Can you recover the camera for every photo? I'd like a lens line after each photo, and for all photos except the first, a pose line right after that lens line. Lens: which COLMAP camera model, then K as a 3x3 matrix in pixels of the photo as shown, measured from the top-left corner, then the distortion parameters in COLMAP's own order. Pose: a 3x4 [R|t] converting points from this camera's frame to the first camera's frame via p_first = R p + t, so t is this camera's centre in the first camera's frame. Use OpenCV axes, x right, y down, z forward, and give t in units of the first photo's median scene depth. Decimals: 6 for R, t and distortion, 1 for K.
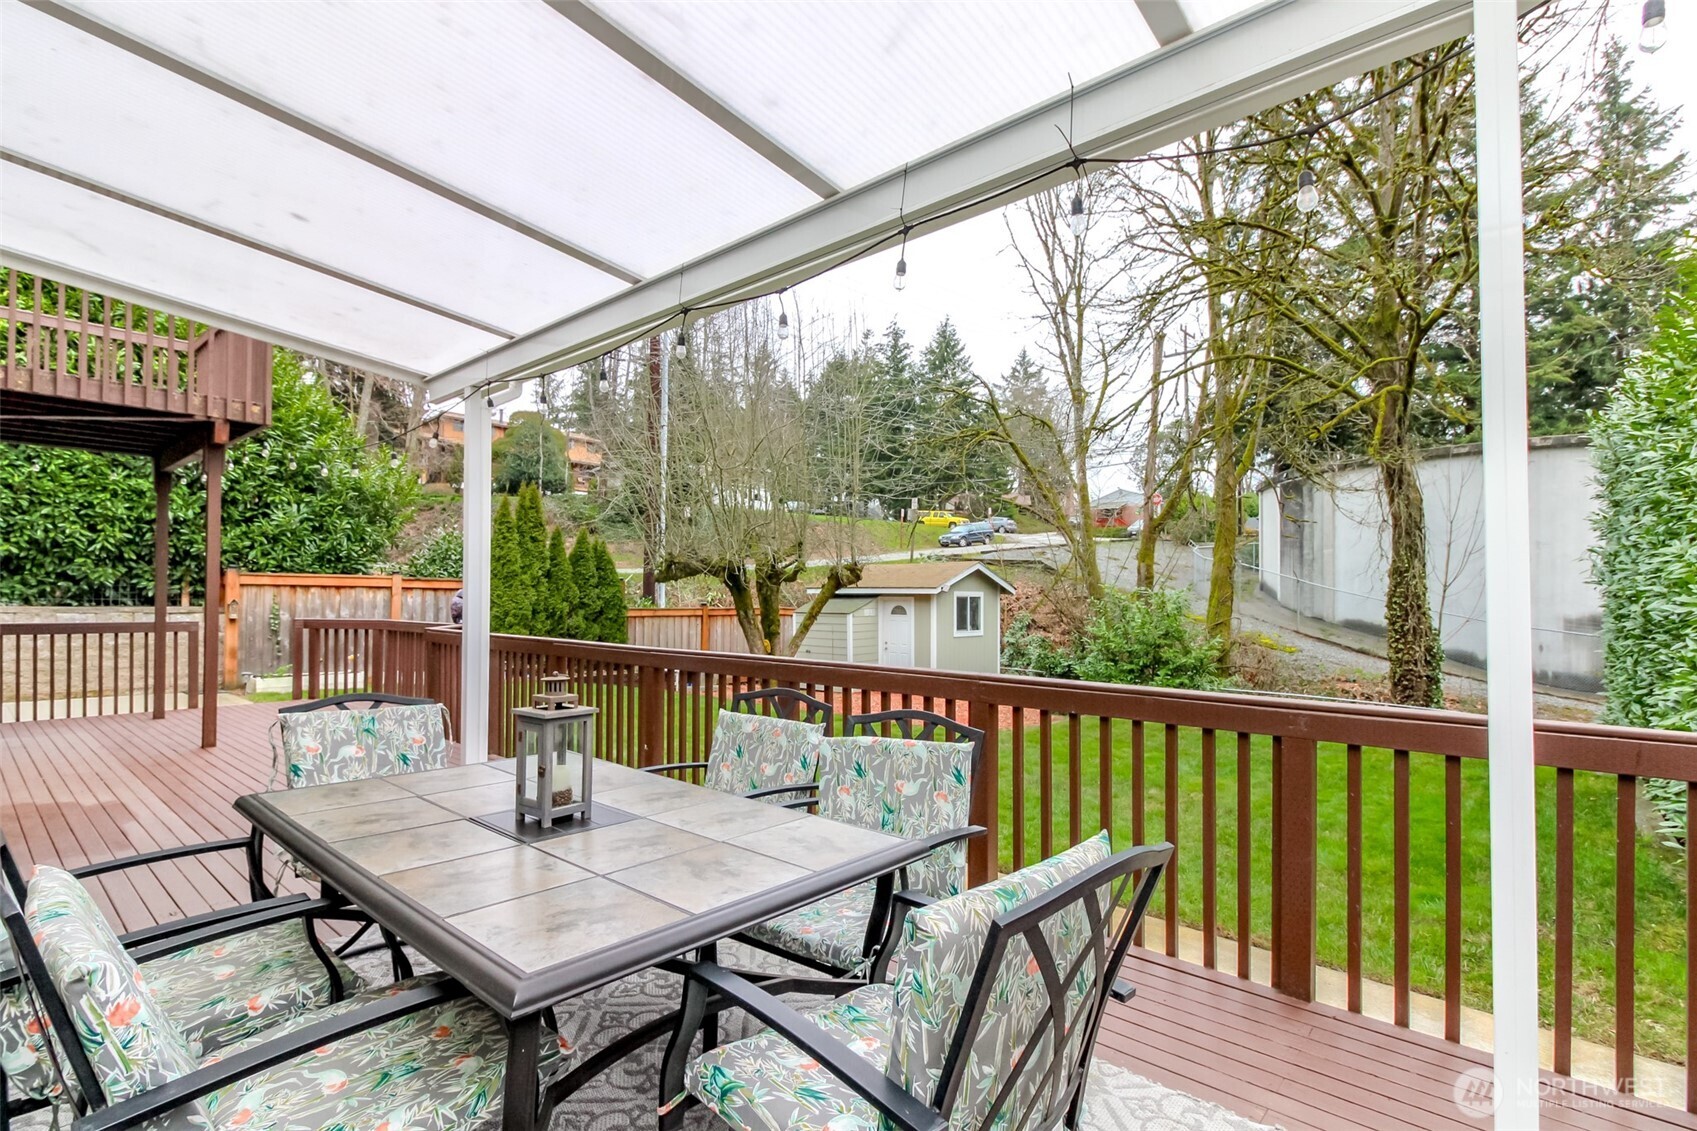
lens RADIAL K [[817.8, 0, 824.5], [0, 817.8, 591.4], [0, 0, 1]] dist [0.000802, -0.001913]
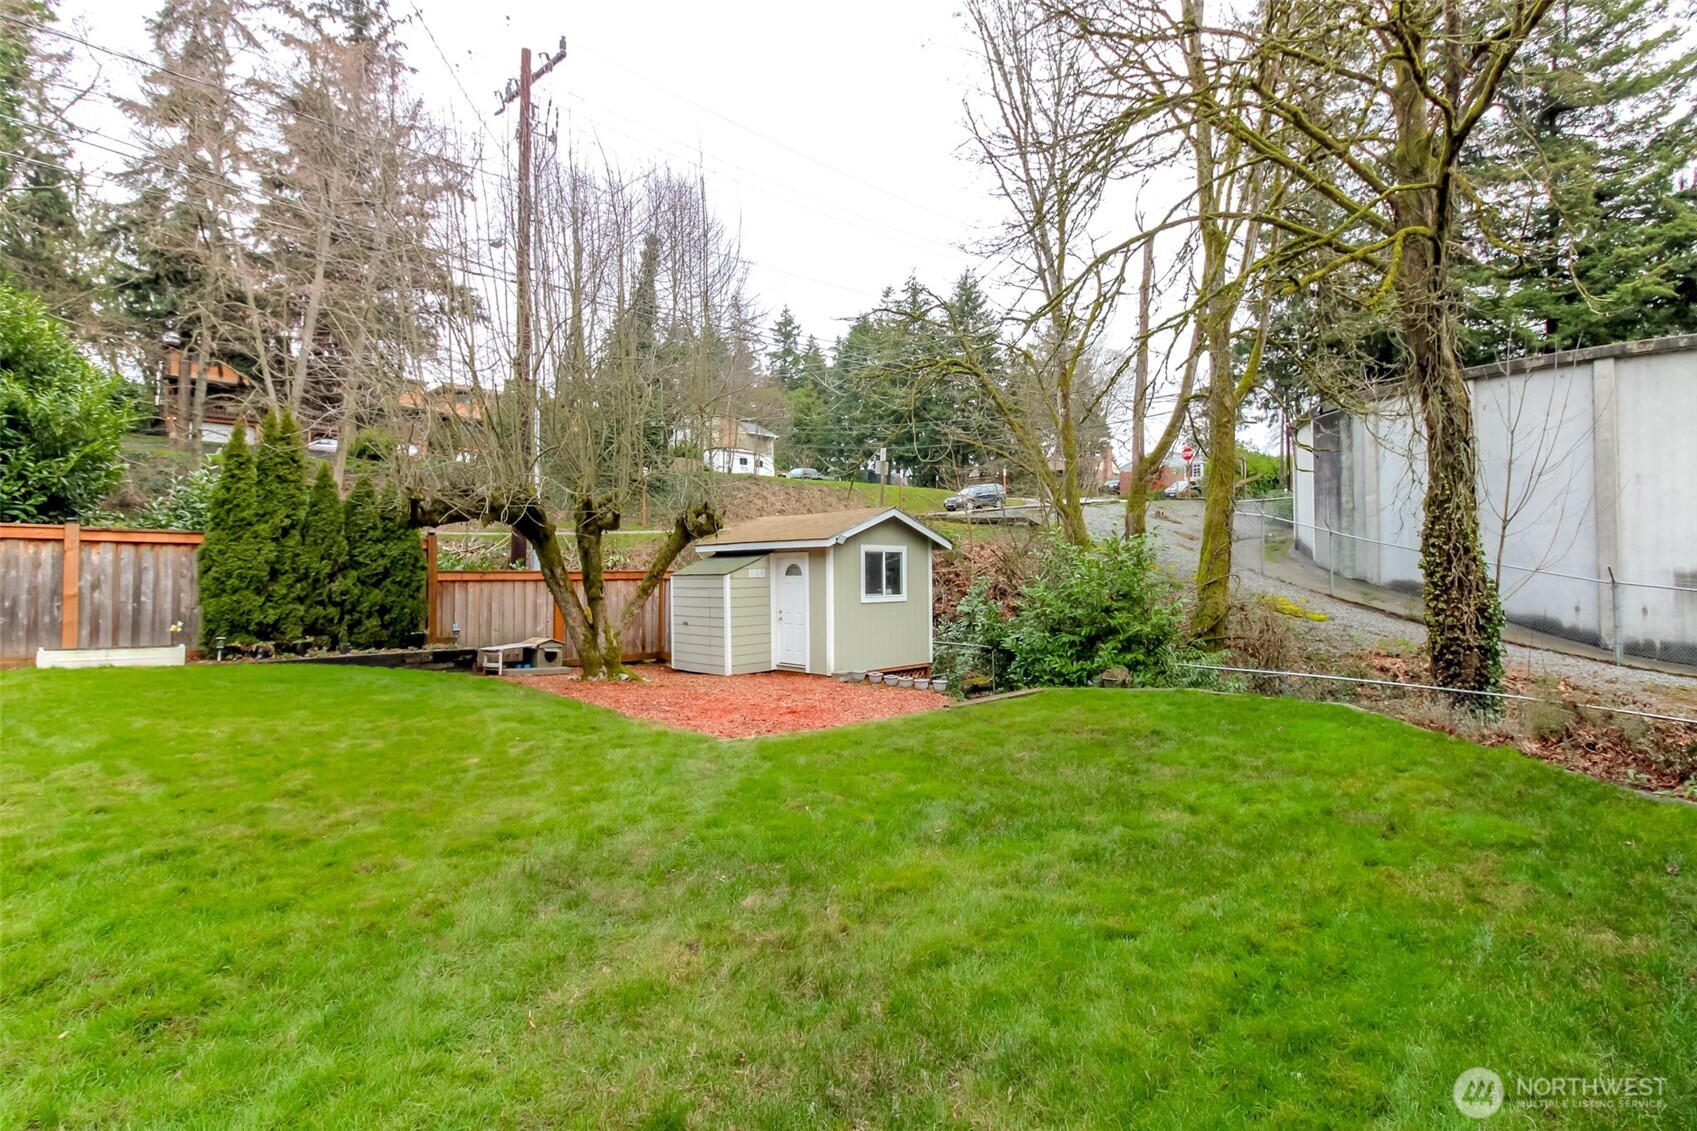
lens RADIAL K [[817.8, 0, 851.1], [0, 817.8, 565.5], [0, 0, 1]] dist [0.000802, -0.001913]
pose [[0.998741, -0.012706, -0.048534, 0.185029], [0.012330, 0.999892, -0.008047, 0.026011], [0.048631, 0.007438, 0.998789, 0.214972]]
